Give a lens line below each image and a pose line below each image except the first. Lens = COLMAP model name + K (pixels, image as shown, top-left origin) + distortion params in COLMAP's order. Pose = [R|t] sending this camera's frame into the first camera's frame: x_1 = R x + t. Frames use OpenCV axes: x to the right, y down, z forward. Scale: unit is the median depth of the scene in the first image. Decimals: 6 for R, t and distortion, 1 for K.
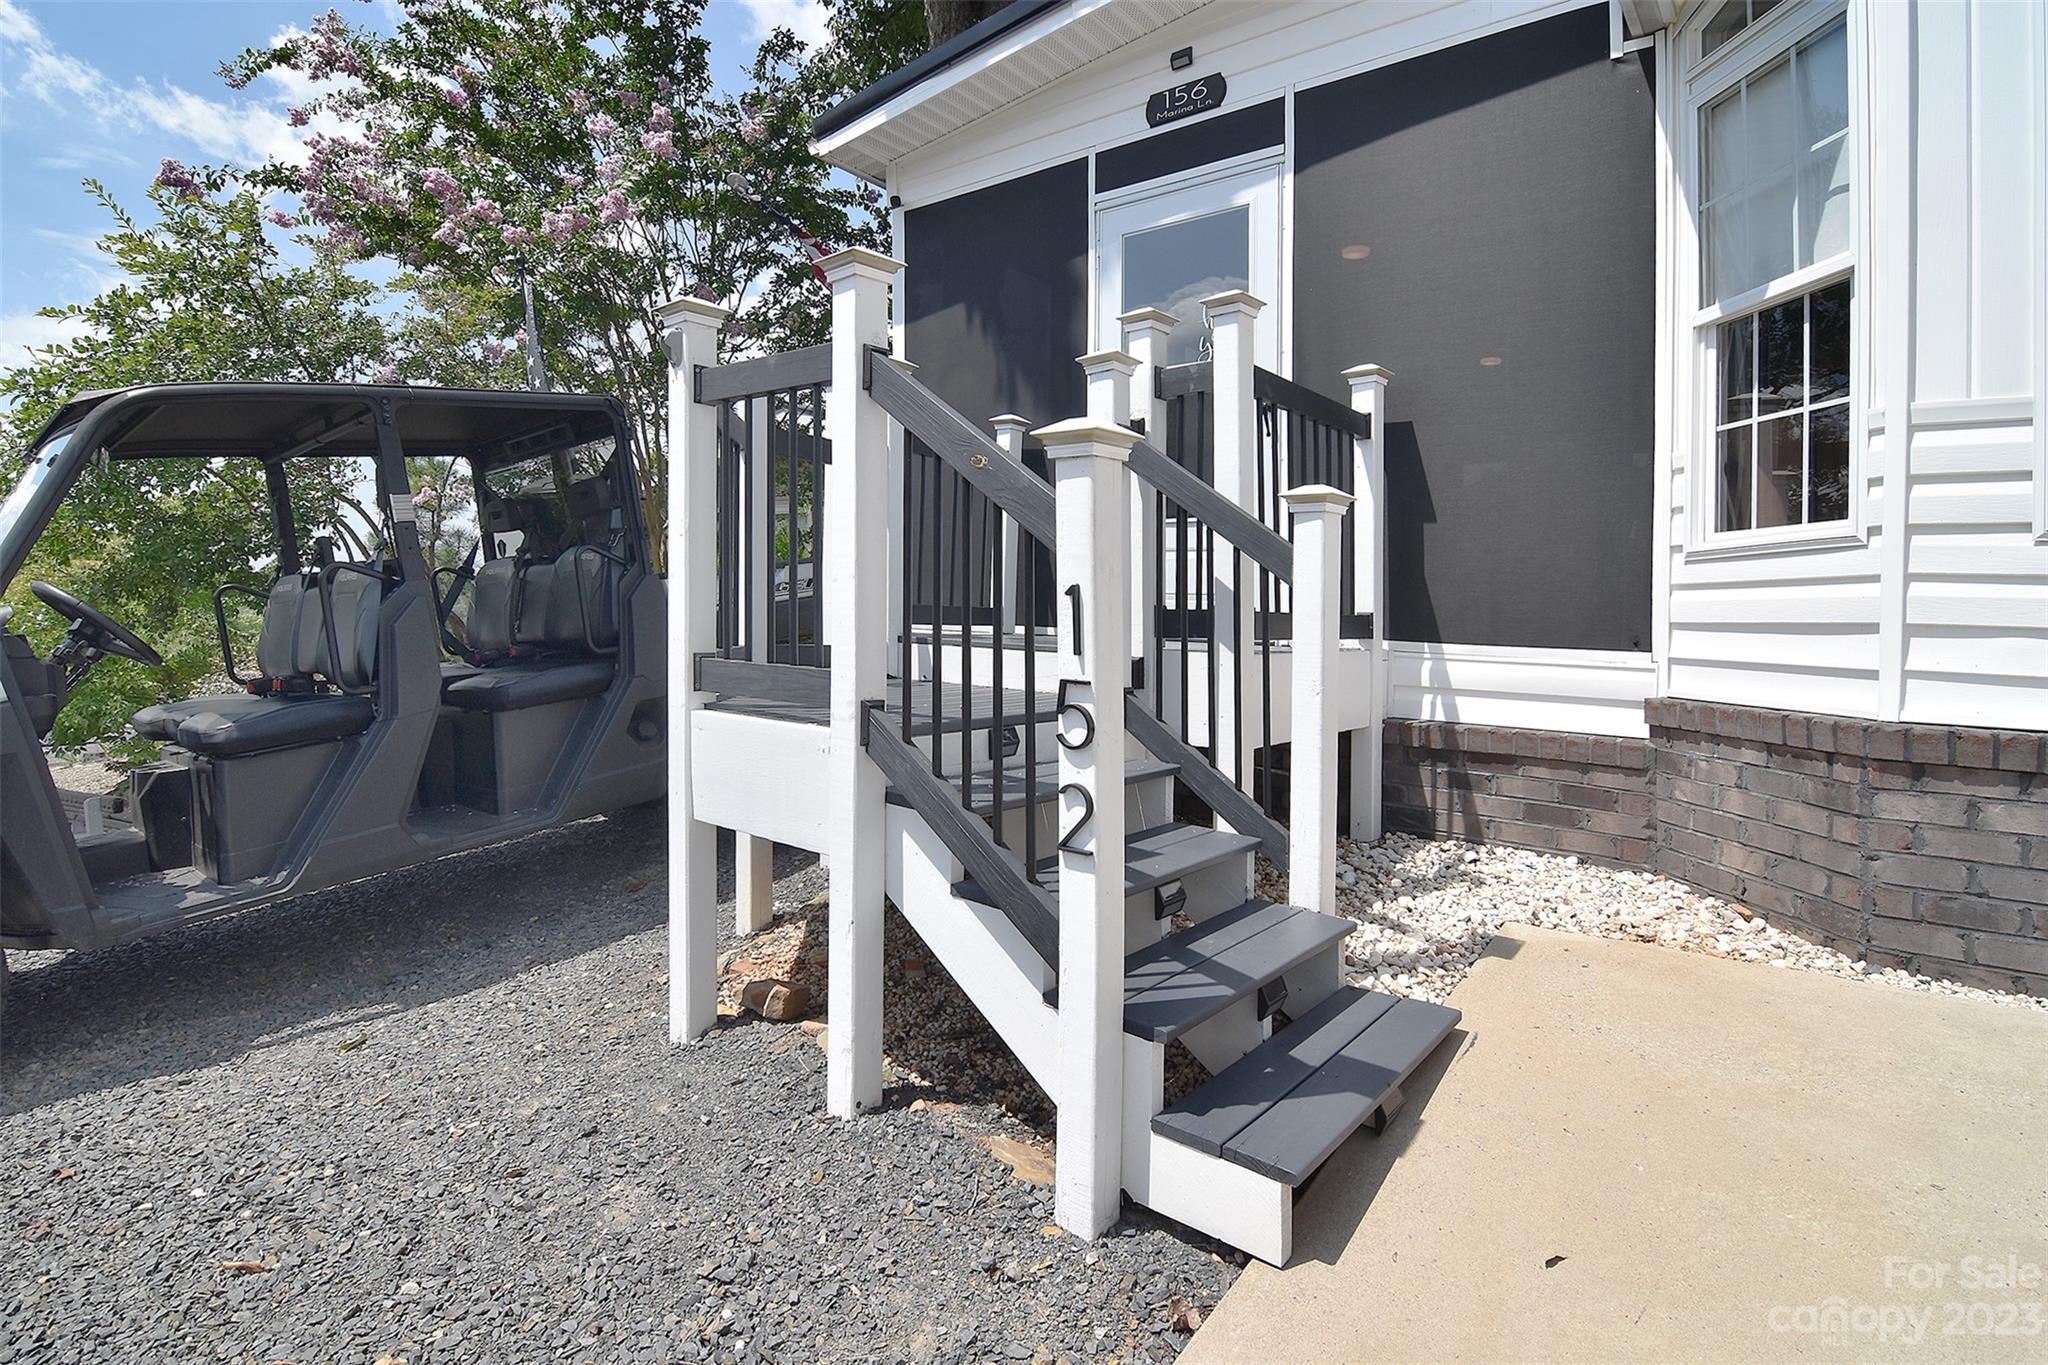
lens RADIAL K [[1100.4, 0, 954.3], [0, 1100.4, 599.3], [0, 0, 1]] dist [-0.014529, -0.002602]
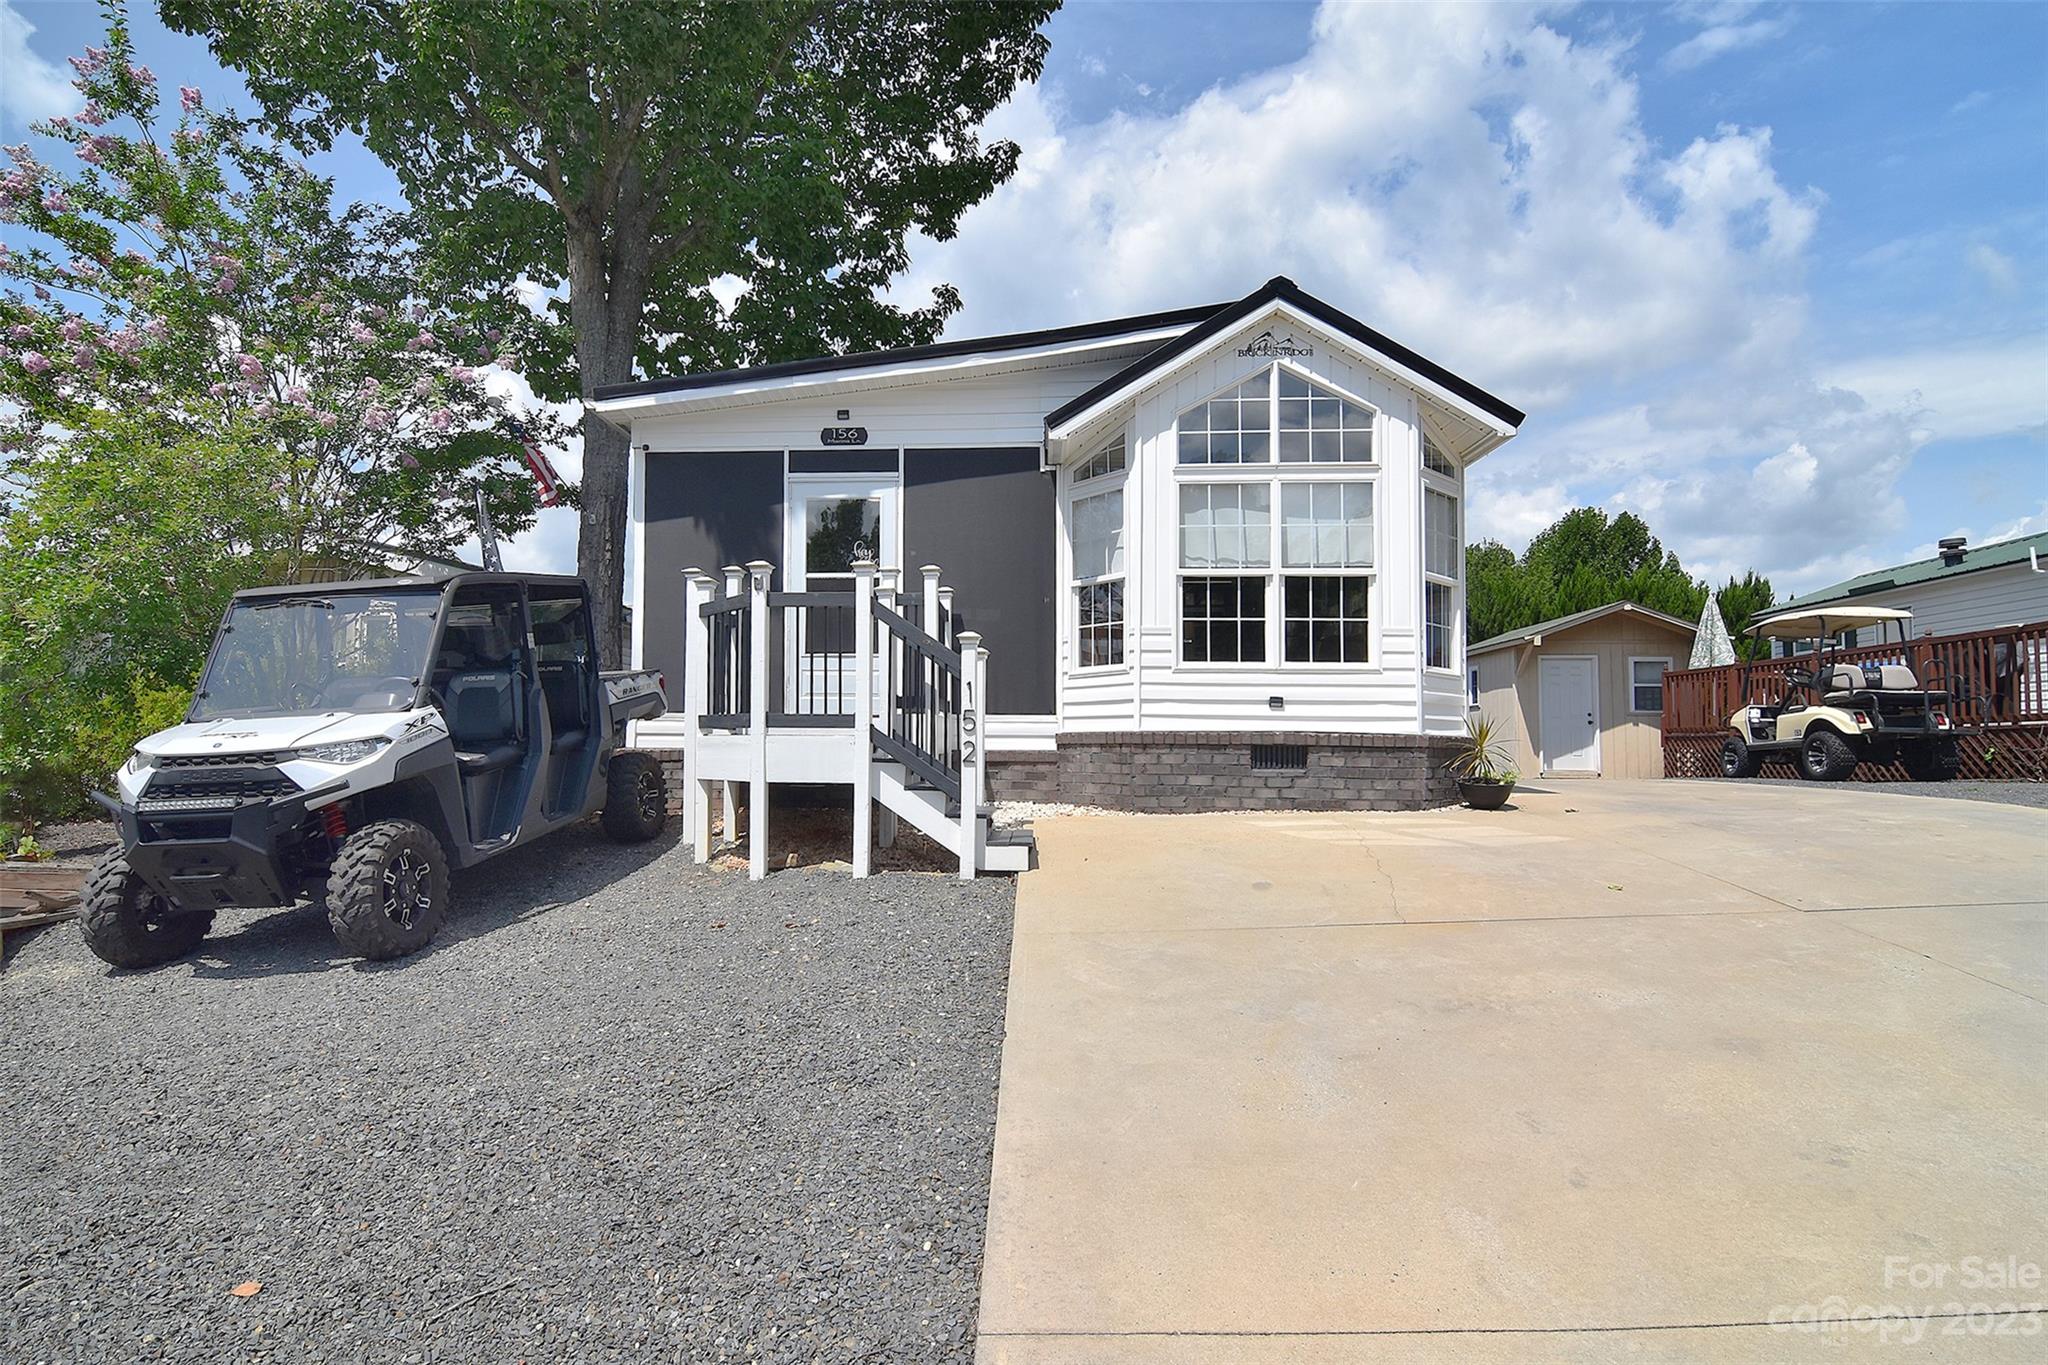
lens RADIAL K [[997.8, 0, 1024.0], [0, 997.8, 682.5], [0, 0, 1]] dist [-0.008228, -0.000639]
pose [[0.791832, 0.009944, 0.610658, -0.846964], [0.011184, 0.999464, -0.030777, 0.046023], [-0.610637, 0.031199, 0.791296, -0.786636]]
